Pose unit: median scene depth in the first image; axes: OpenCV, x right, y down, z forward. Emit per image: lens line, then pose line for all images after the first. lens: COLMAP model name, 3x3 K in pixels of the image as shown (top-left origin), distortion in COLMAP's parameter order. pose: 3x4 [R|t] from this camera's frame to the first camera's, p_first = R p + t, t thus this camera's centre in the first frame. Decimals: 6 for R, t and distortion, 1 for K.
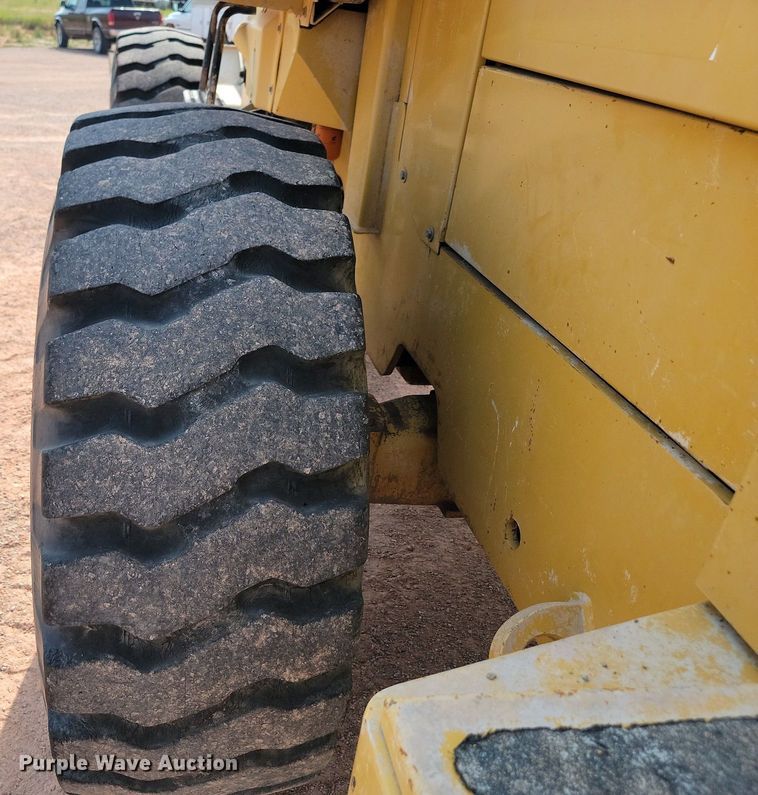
lens RADIAL K [[642.6, 0, 322.7], [0, 642.6, 351.0], [0, 0, 1]] dist [-0.001691, -0.001453]
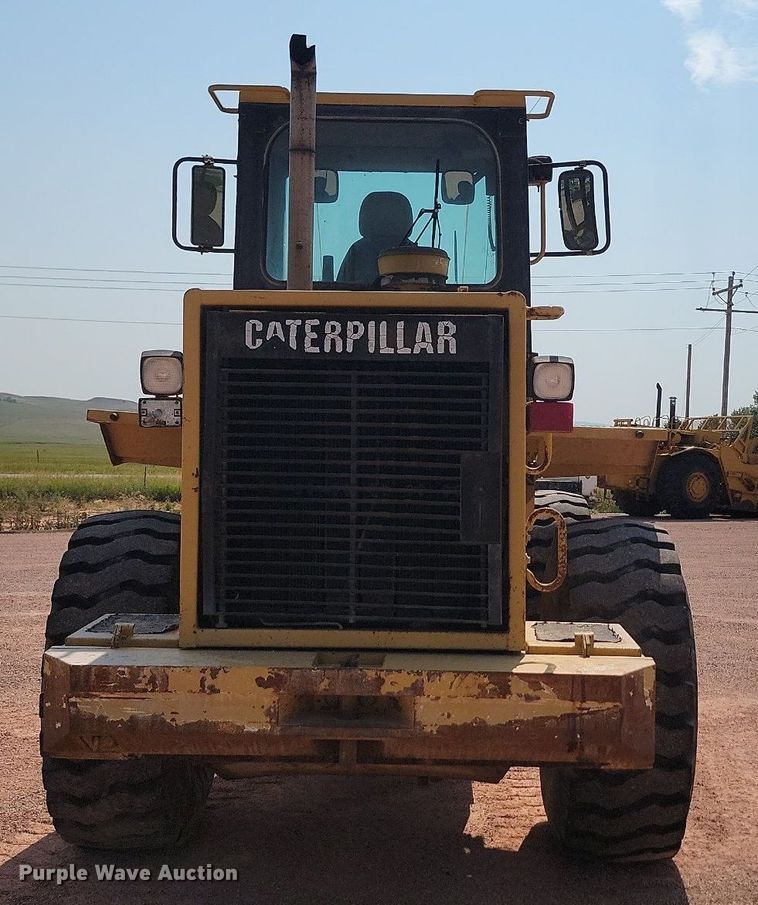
lens RADIAL K [[1354.6, 0, 379.0], [0, 1354.6, 452.5], [0, 0, 1]] dist [0.049261, -0.003398]
pose [[0.991511, -0.041204, -0.123322, 1.730605], [-0.021015, 0.885205, -0.464727, 2.228247], [0.128314, 0.463373, 0.876824, -4.311370]]
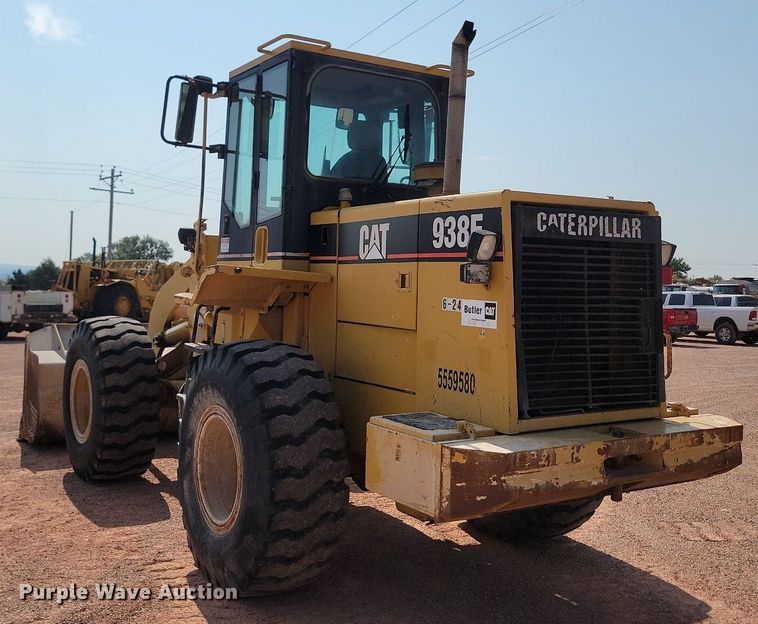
lens RADIAL K [[864.7, 0, 381.6], [0, 864.7, 276.2], [0, 0, 1]] dist [0.030214, -0.006009]
pose [[0.895483, -0.041398, 0.443165, -1.981350], [0.241075, 0.882087, -0.404729, 1.578437], [-0.374155, 0.469264, 0.799874, -3.616946]]
